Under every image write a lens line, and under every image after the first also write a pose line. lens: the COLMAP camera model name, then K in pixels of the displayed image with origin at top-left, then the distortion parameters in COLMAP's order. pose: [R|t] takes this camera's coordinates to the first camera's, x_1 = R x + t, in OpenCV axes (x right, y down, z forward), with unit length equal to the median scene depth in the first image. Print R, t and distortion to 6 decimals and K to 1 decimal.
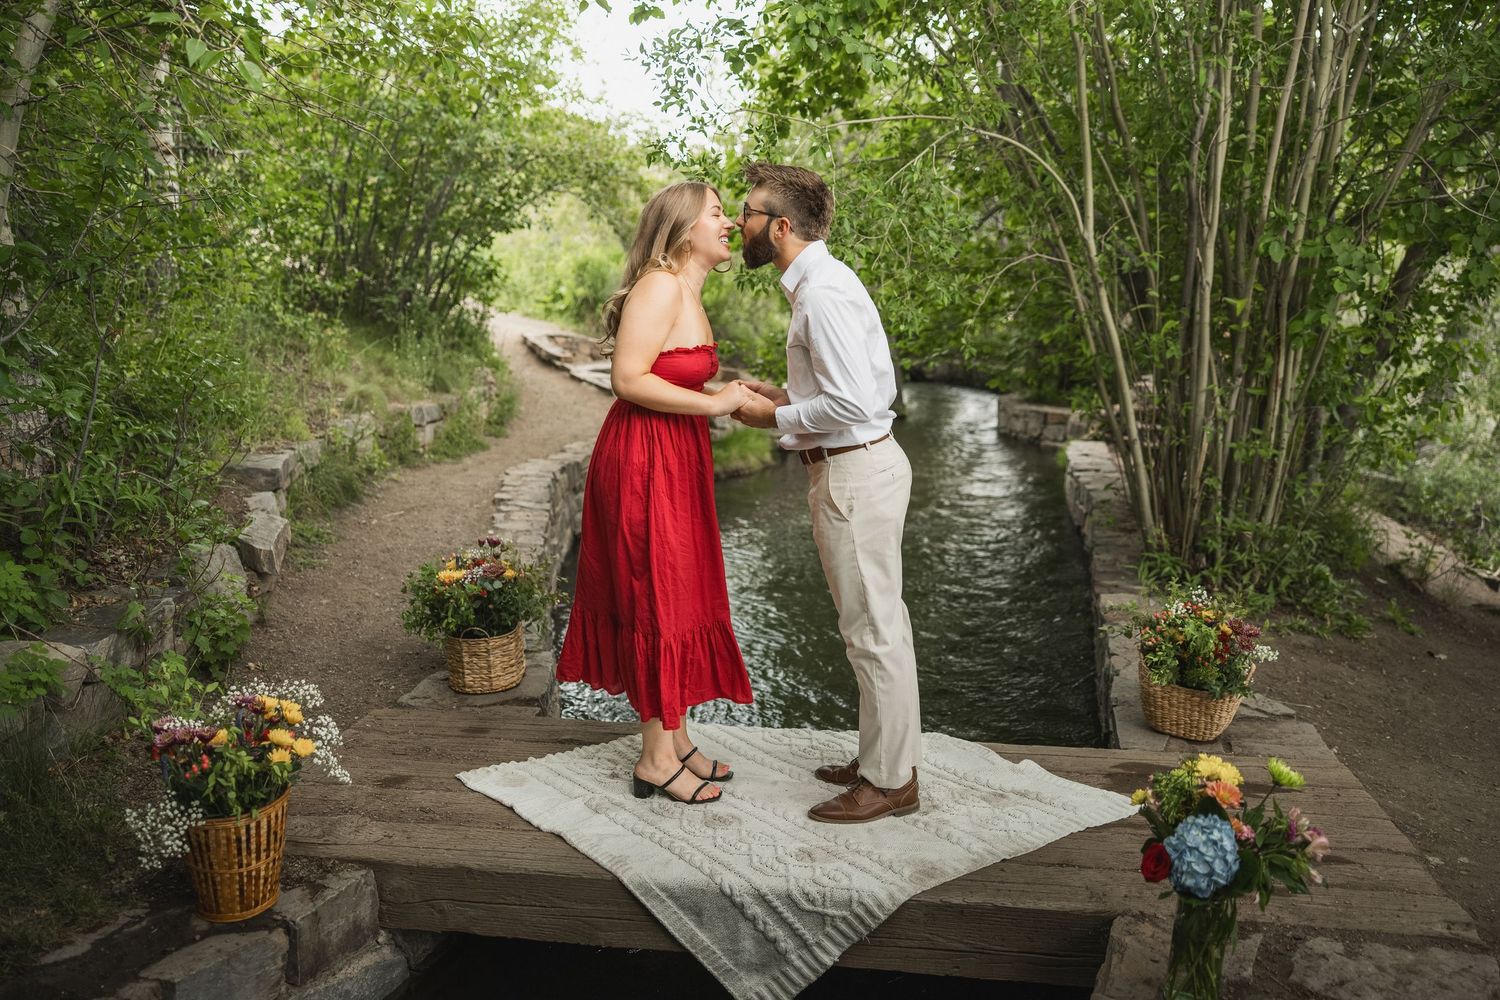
lens RADIAL K [[1211.6, 0, 750.0], [0, 1211.6, 500.0], [0, 0, 1]] dist [-0.002235, 0.006182]
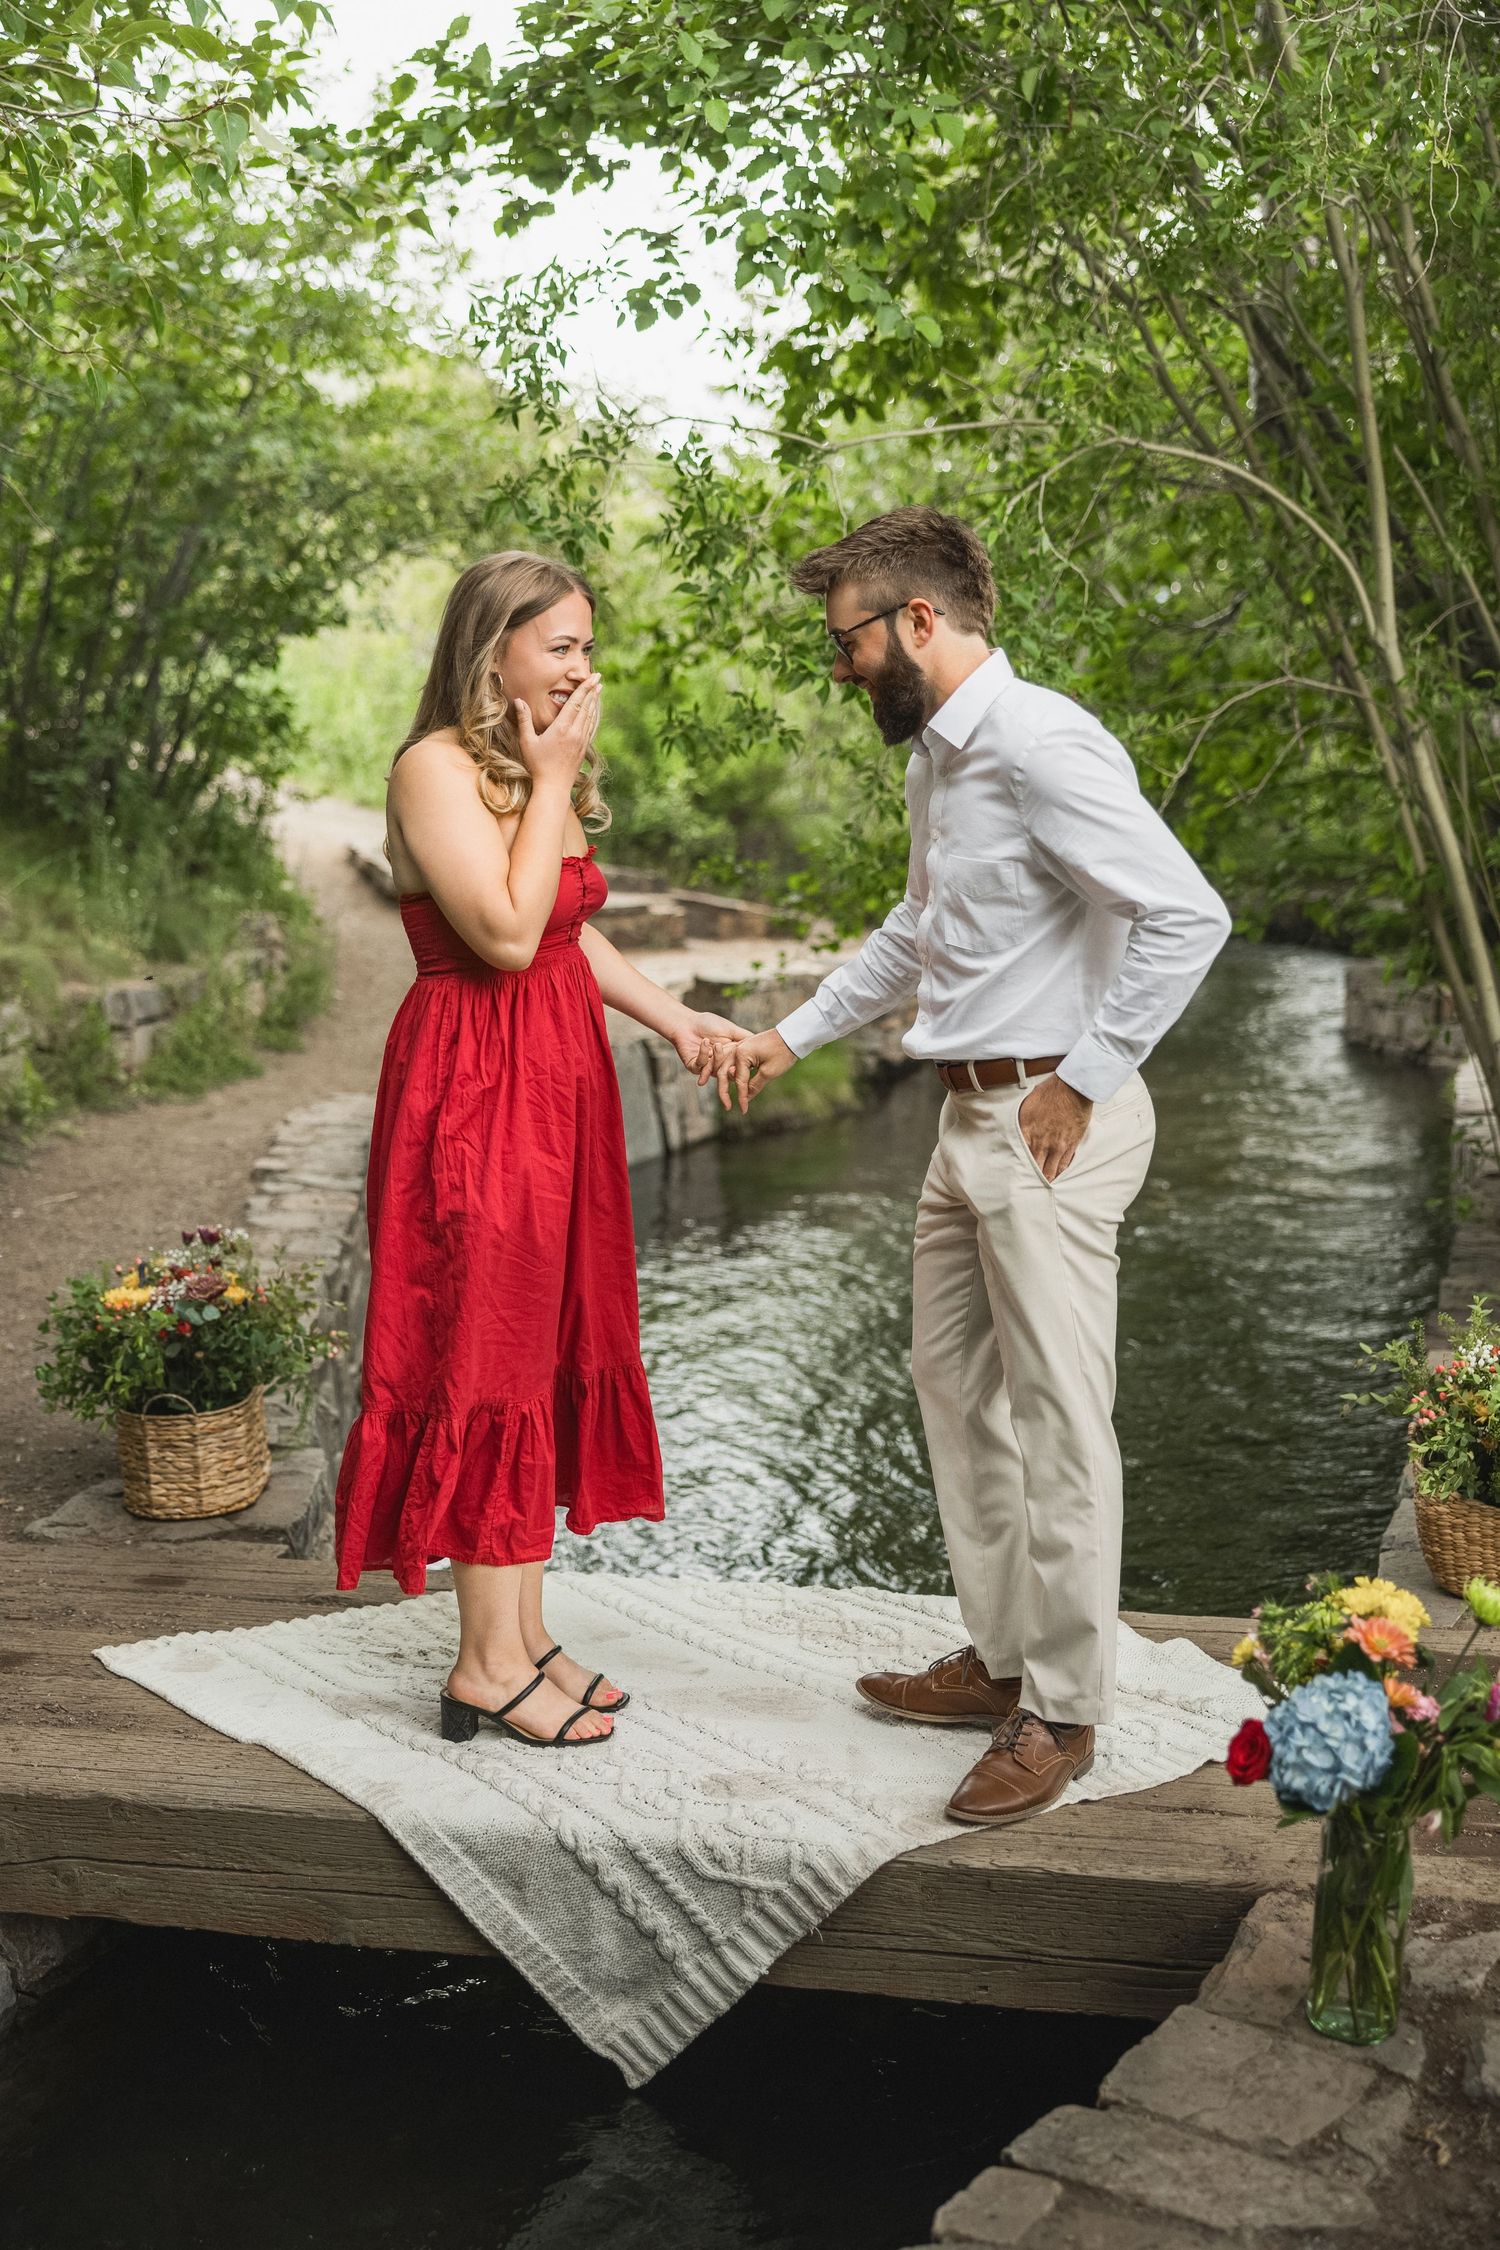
lens RADIAL K [[2682.2, 0, 714.3], [0, 2682.2, 1122.7], [0, 0, 1]] dist [0.008012, -0.031075]
pose [[0.997442, -0.002903, -0.071426, 0.134536], [0.000719, 0.999532, -0.030579, 0.031119], [0.071481, 0.030449, 0.996977, -0.226077]]
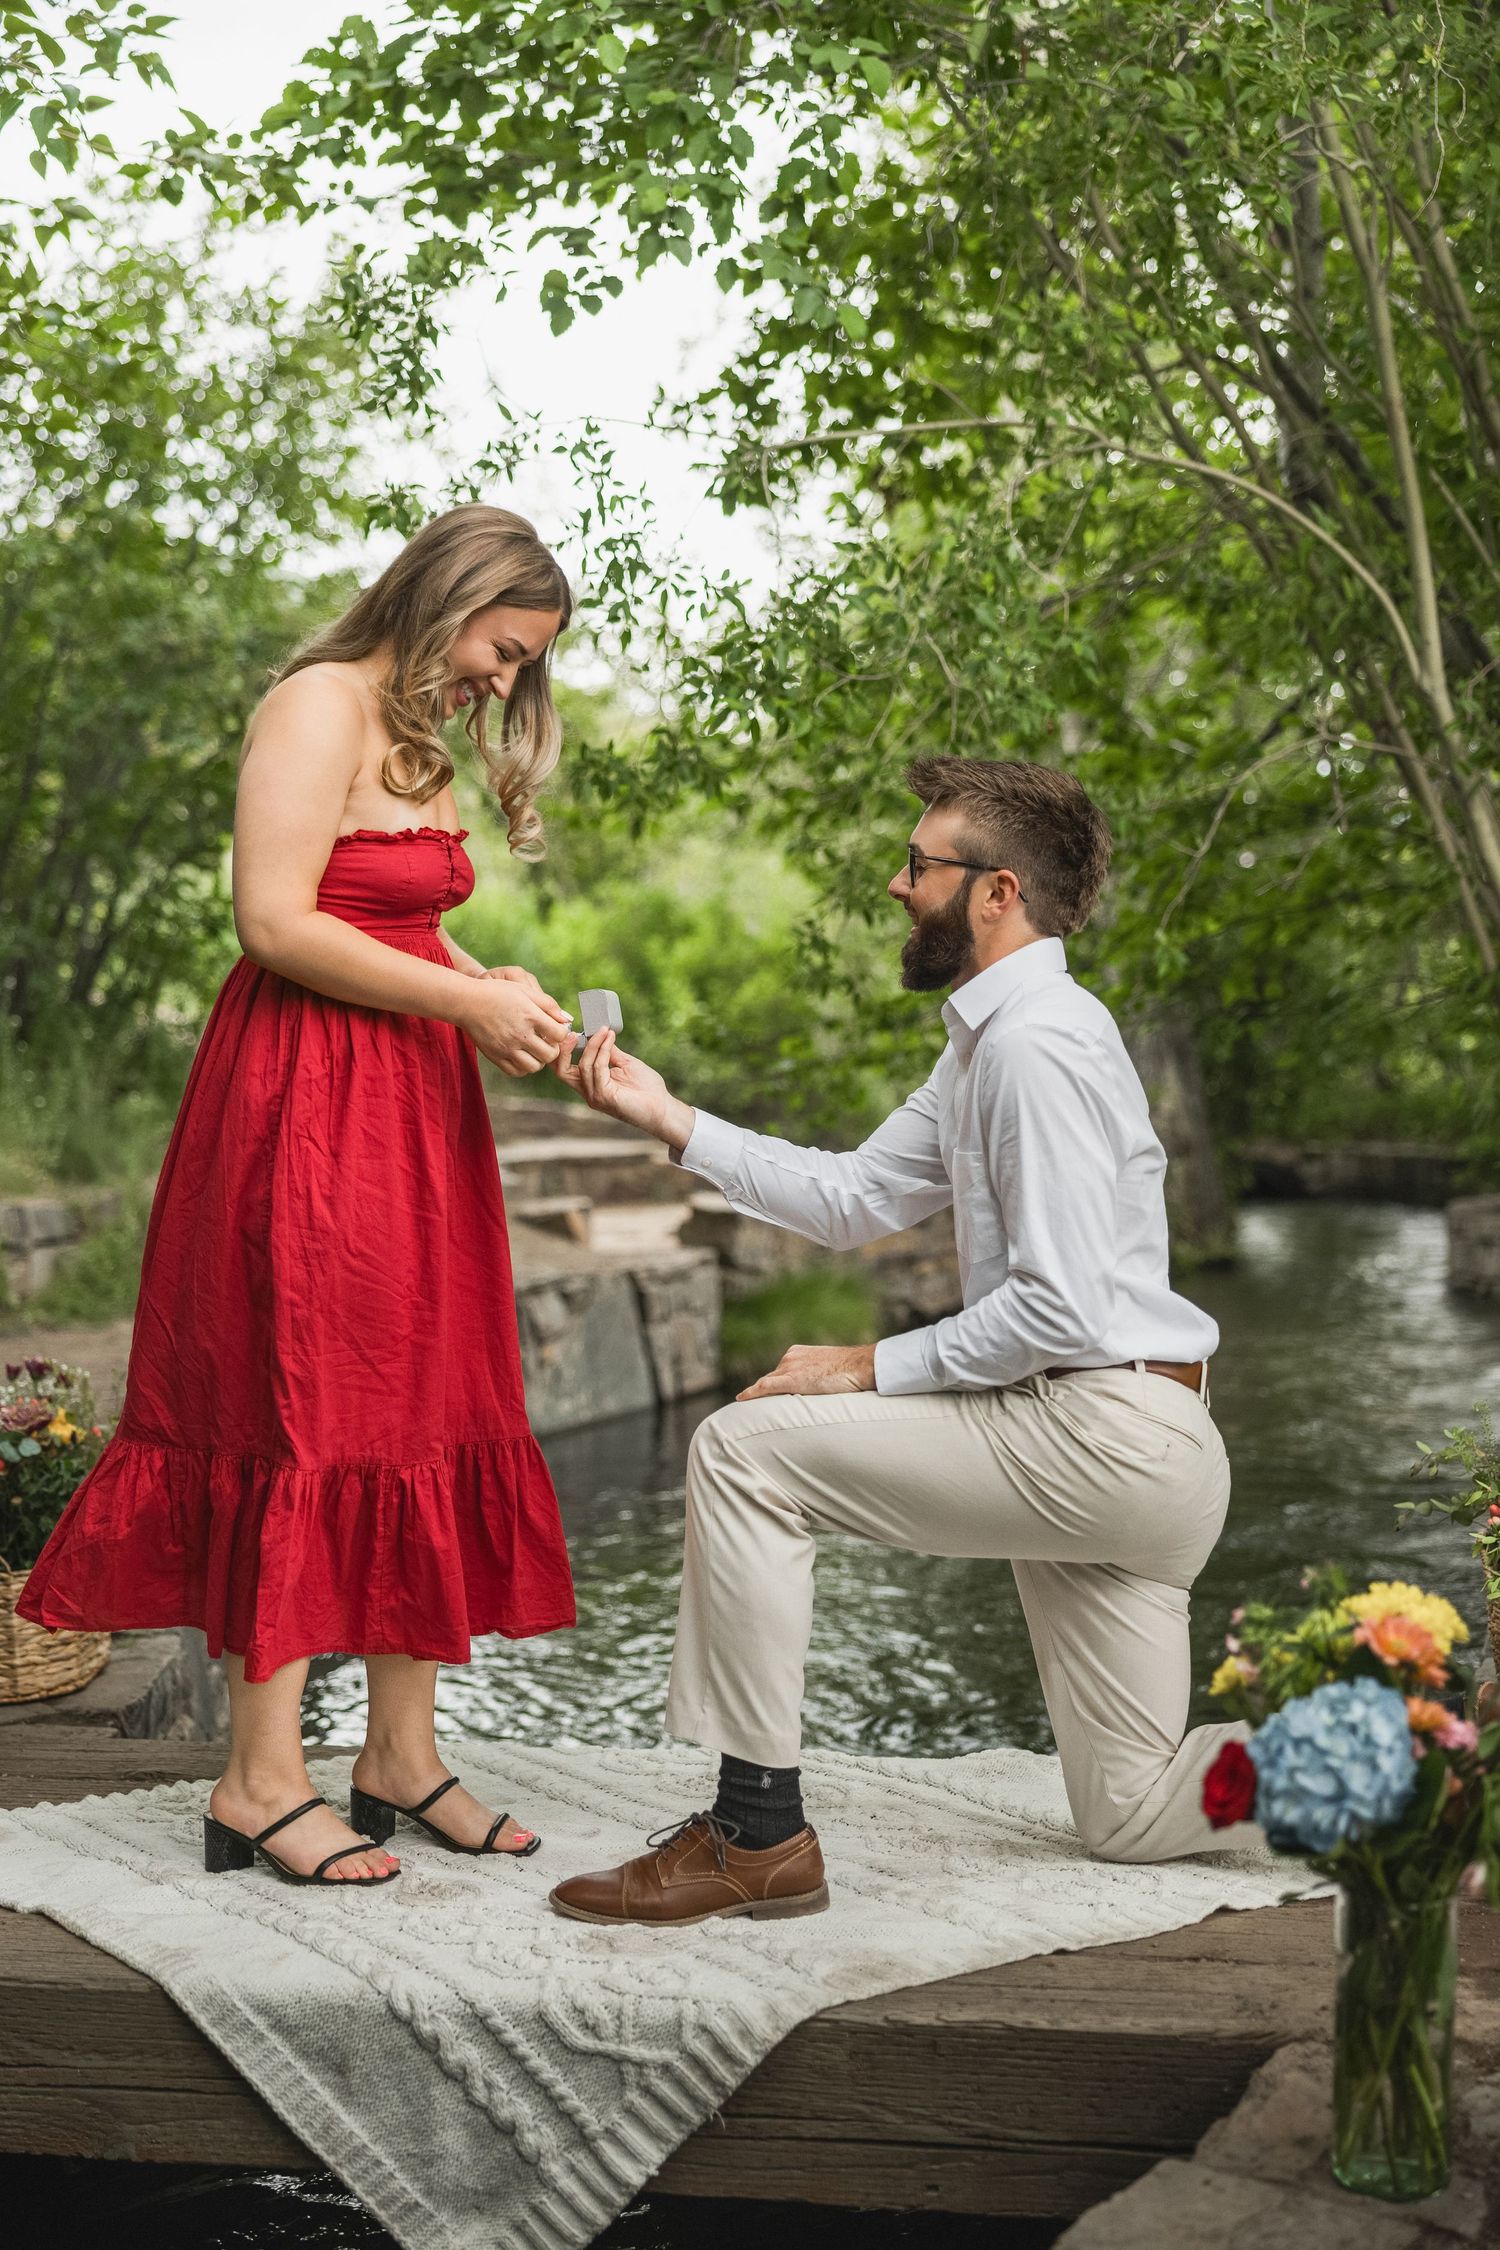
lens RADIAL K [[2983.7, 0, 750.0], [0, 2983.7, 1125.0], [0, 0, 1]] dist [0.003623, 0.026686]
pose [[0.996525, -0.028676, -0.078200, 0.195537], [0.016182, 0.987632, -0.155955, 0.176781], [0.081705, 0.154147, 0.984664, -0.090924]]
